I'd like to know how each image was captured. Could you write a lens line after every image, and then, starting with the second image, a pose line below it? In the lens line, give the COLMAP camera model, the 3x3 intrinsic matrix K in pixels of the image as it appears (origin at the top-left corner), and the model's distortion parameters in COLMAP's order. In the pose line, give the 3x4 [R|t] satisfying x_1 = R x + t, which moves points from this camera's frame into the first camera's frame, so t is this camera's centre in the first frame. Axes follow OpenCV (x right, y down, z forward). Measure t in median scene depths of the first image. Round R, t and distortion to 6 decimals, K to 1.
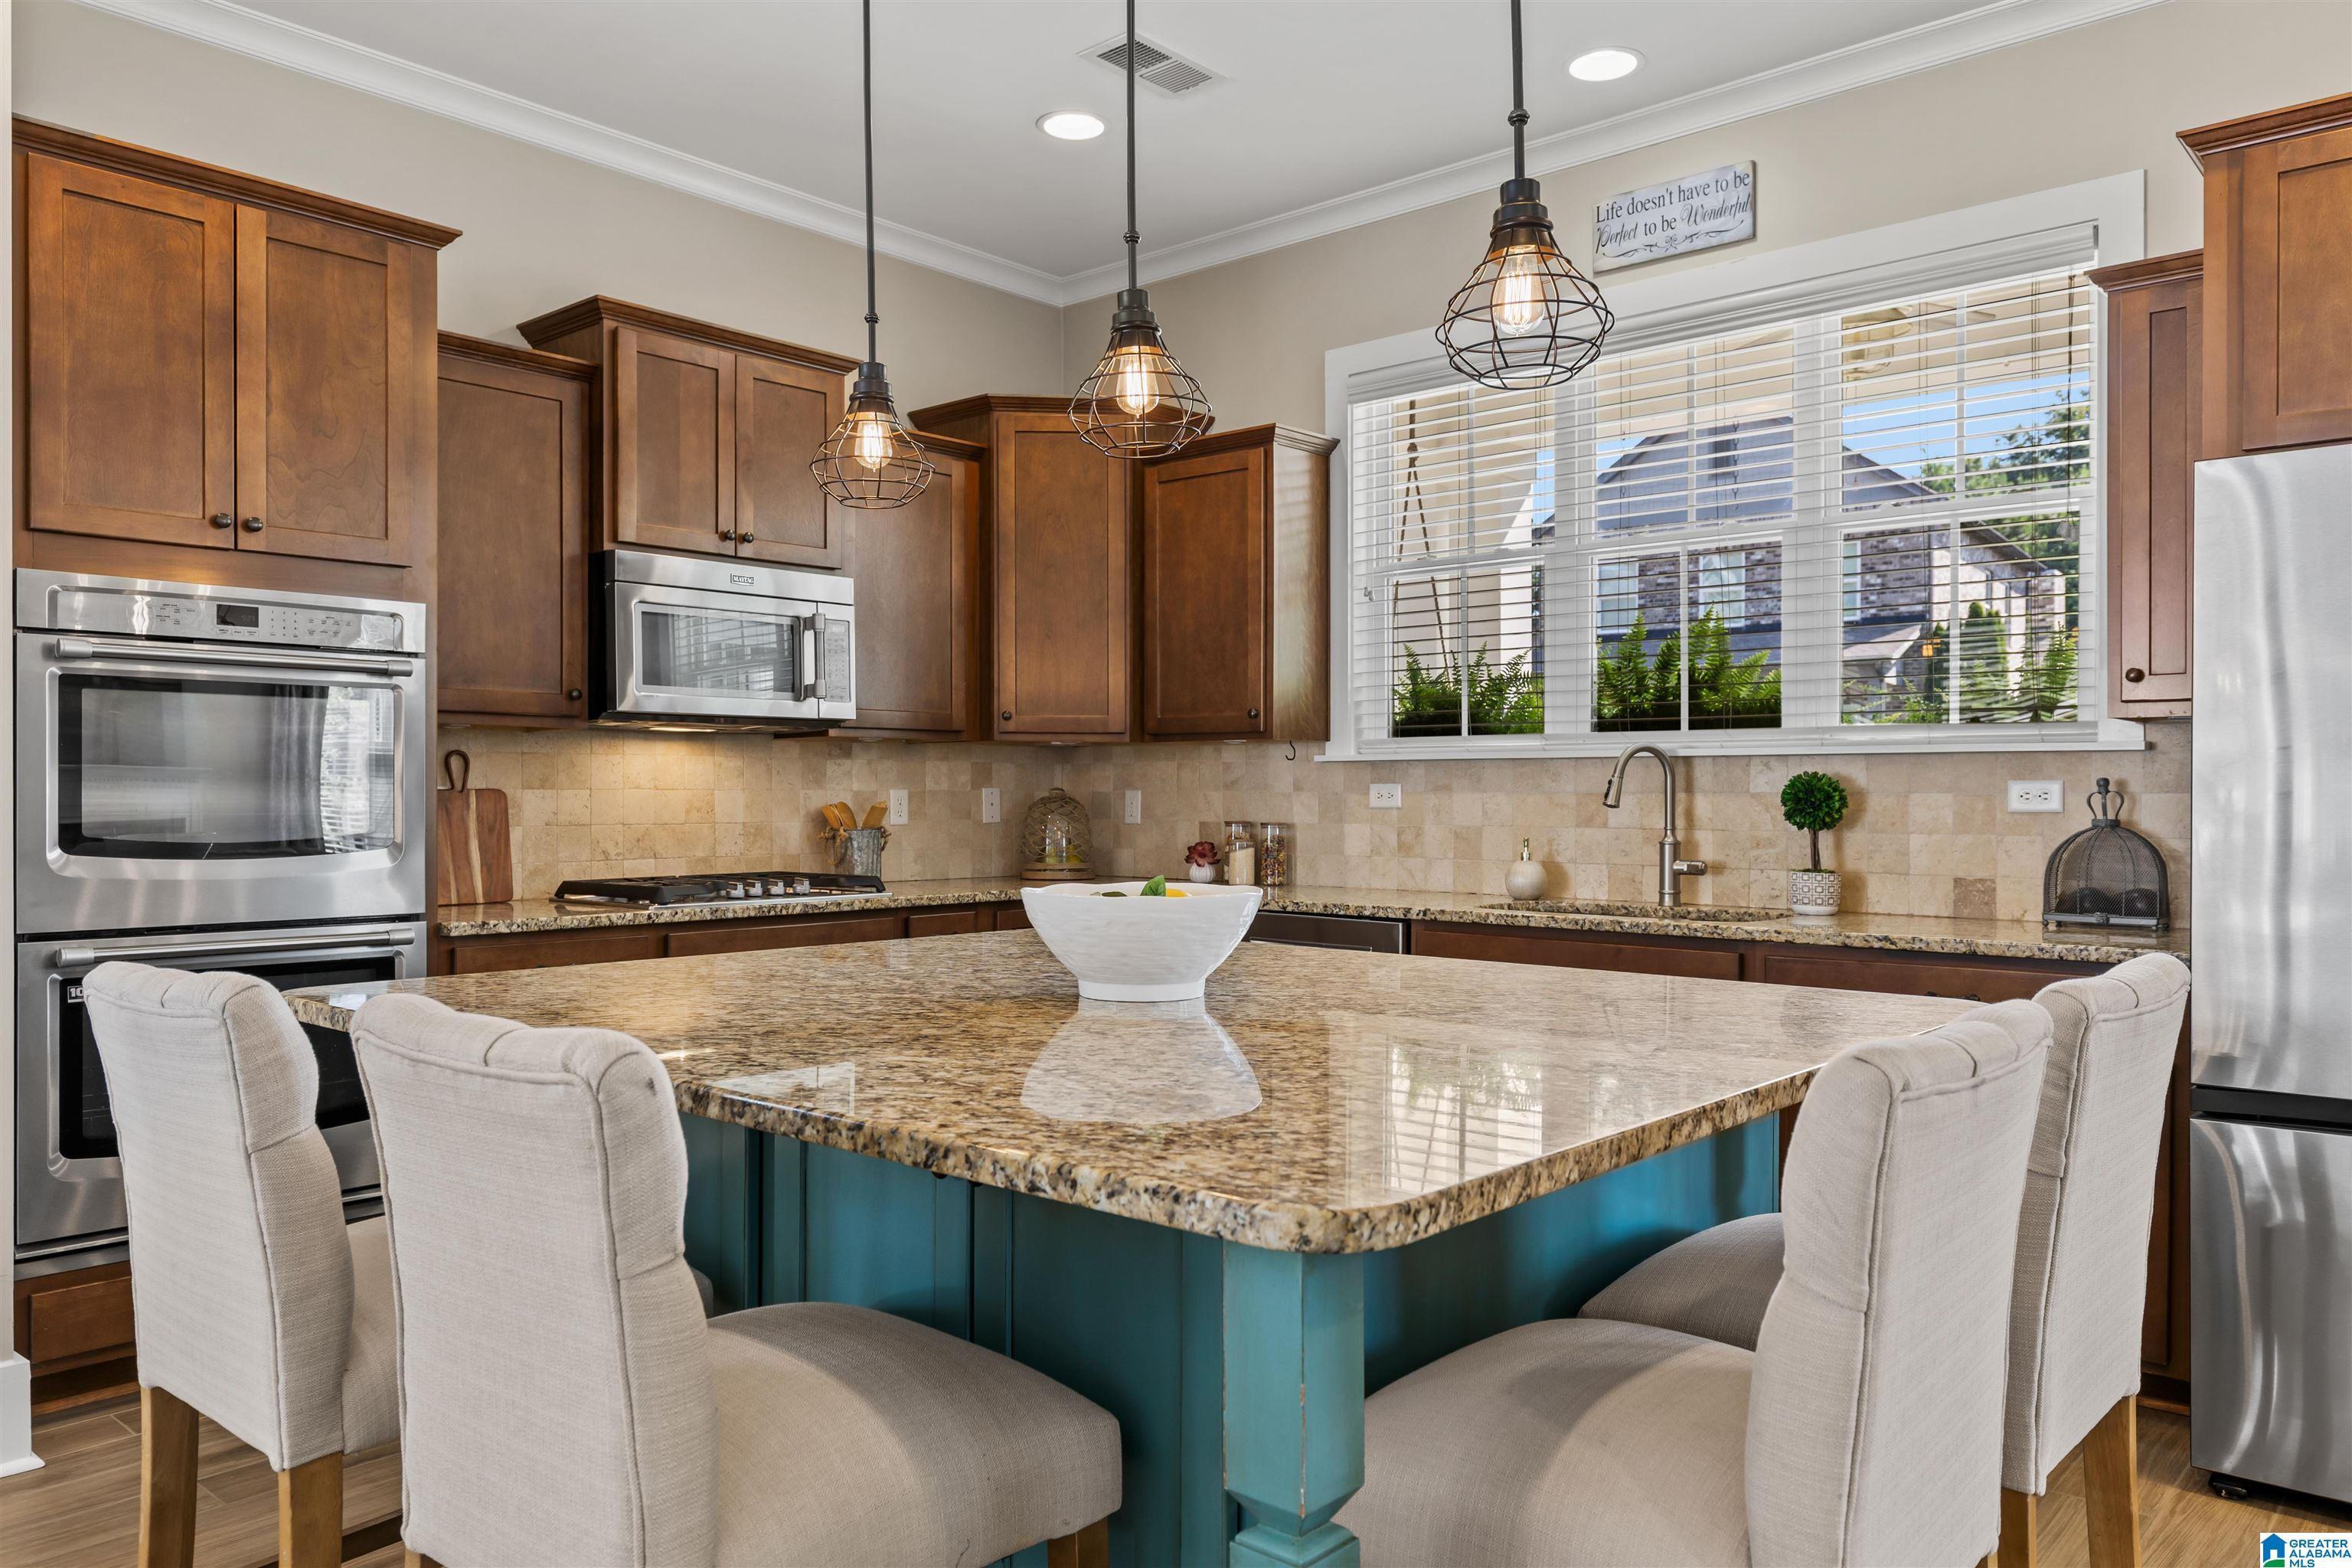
lens RADIAL K [[1657.0, 0, 1176.0], [0, 1657.0, 784.0], [0, 0, 1]] dist [0.012082, 0.002703]
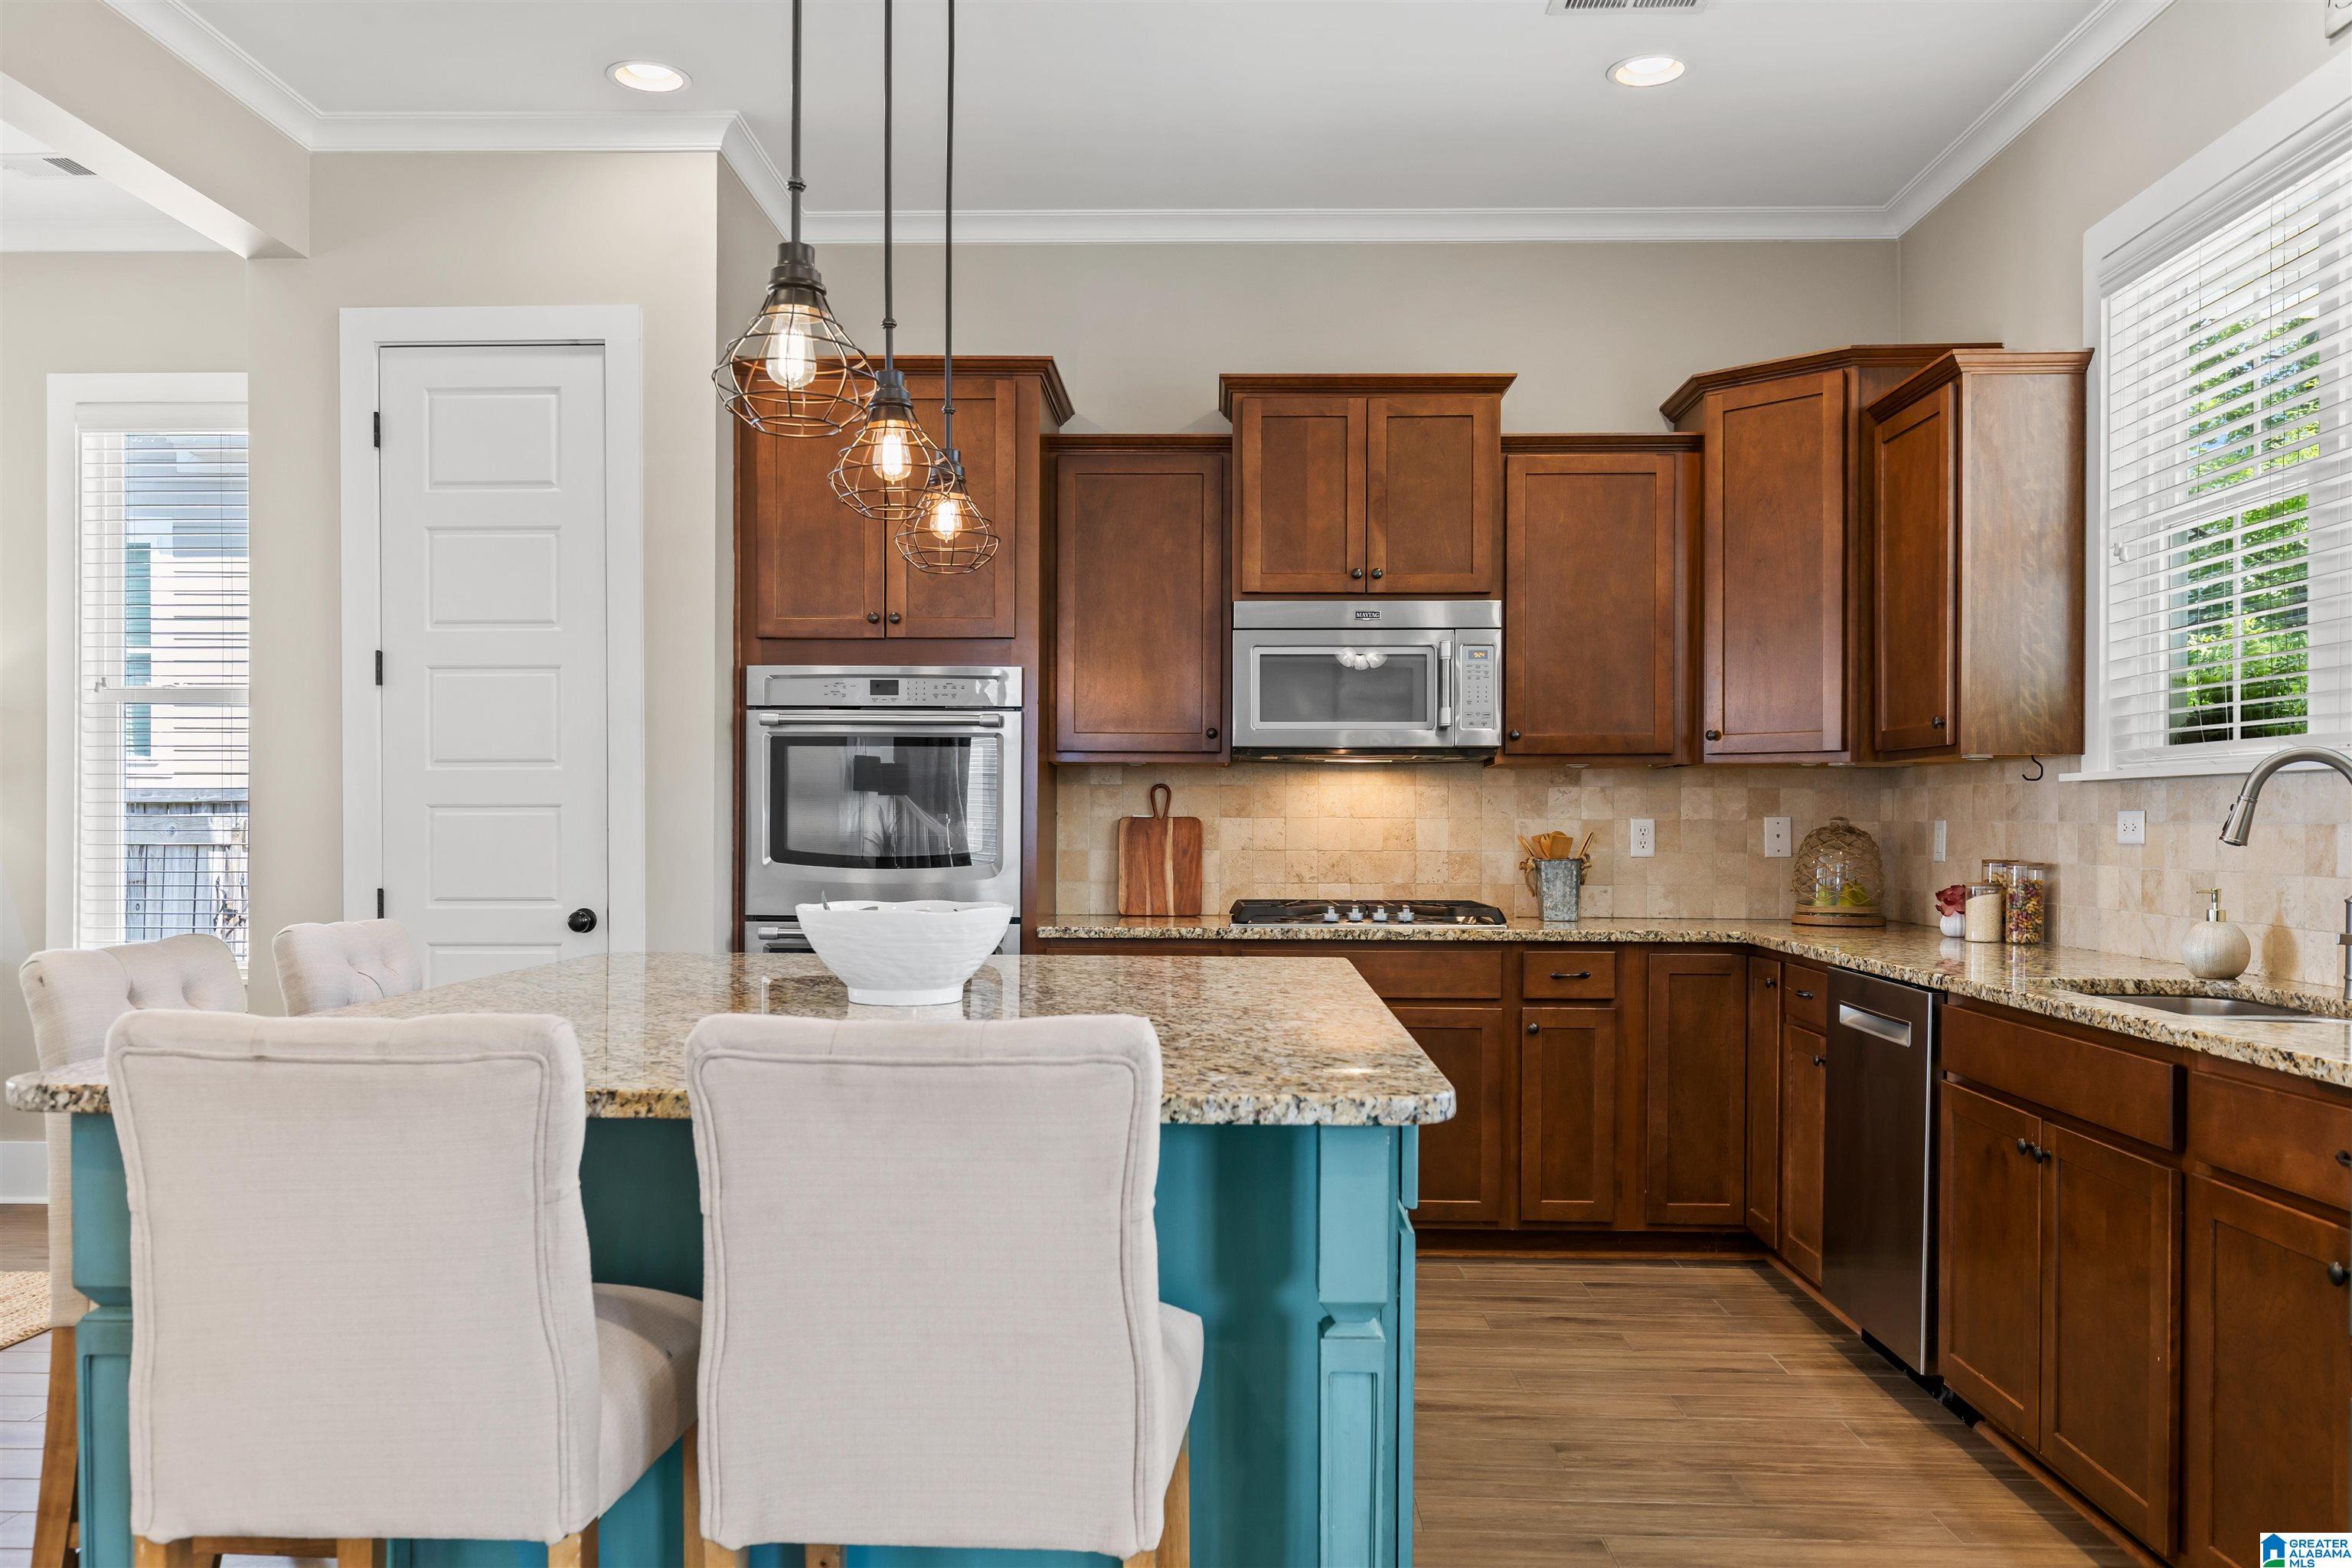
lens RADIAL K [[1805.3, 0, 1174.4], [0, 1805.3, 817.6], [0, 0, 1]] dist [0.009598, 0.002671]
pose [[0.638135, 0.000325, -0.769924, 0.495332], [0.000666, 0.999999, 0.000974, 0.001803], [0.769924, -0.001134, 0.638134, 0.176708]]
